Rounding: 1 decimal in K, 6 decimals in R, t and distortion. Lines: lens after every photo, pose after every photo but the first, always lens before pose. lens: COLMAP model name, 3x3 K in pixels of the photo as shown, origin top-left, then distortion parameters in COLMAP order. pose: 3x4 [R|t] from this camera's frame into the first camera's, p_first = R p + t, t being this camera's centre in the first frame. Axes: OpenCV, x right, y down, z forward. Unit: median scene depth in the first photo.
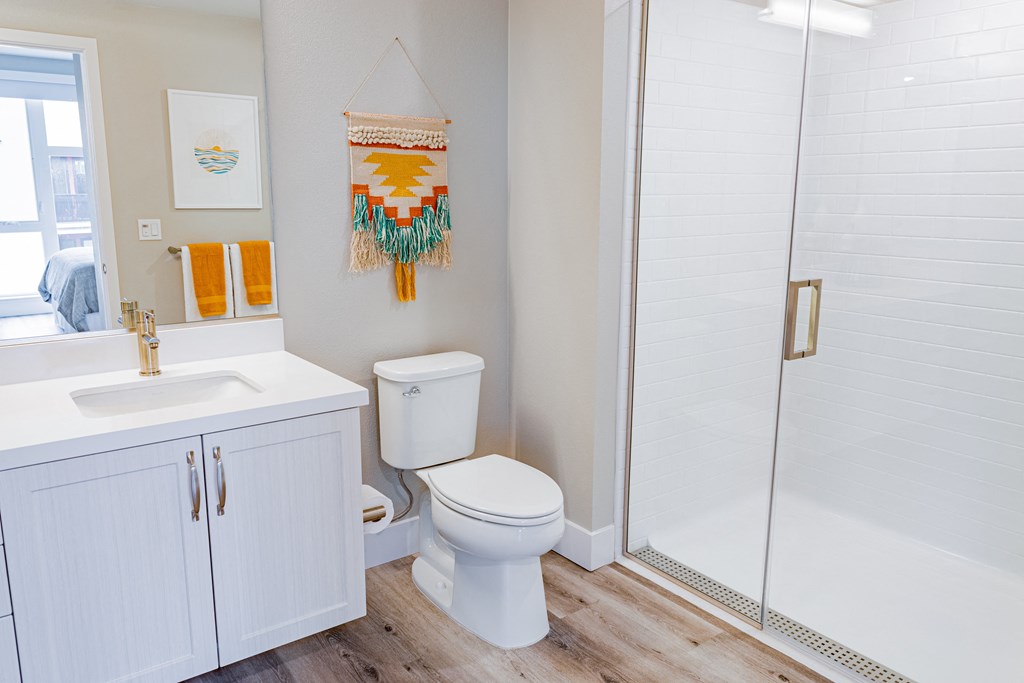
lens RADIAL K [[750.7, 0, 507.7], [0, 750.7, 340.2], [0, 0, 1]] dist [0.008654, 0.000913]
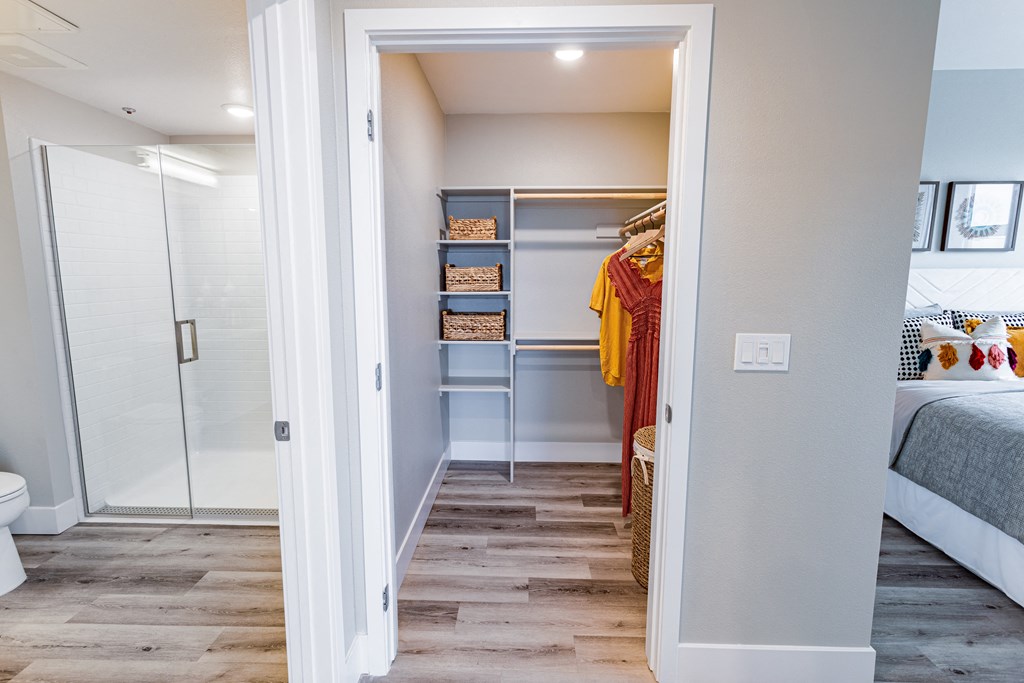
lens RADIAL K [[499.2, 0, 513.9], [0, 499.2, 339.7], [0, 0, 1]] dist [-0.004596, 0.002014]
pose [[0.618261, -0.106917, 0.778667, -0.060901], [0.157000, 0.987538, 0.010939, 0.074197], [-0.770132, 0.115487, 0.627343, -0.360333]]
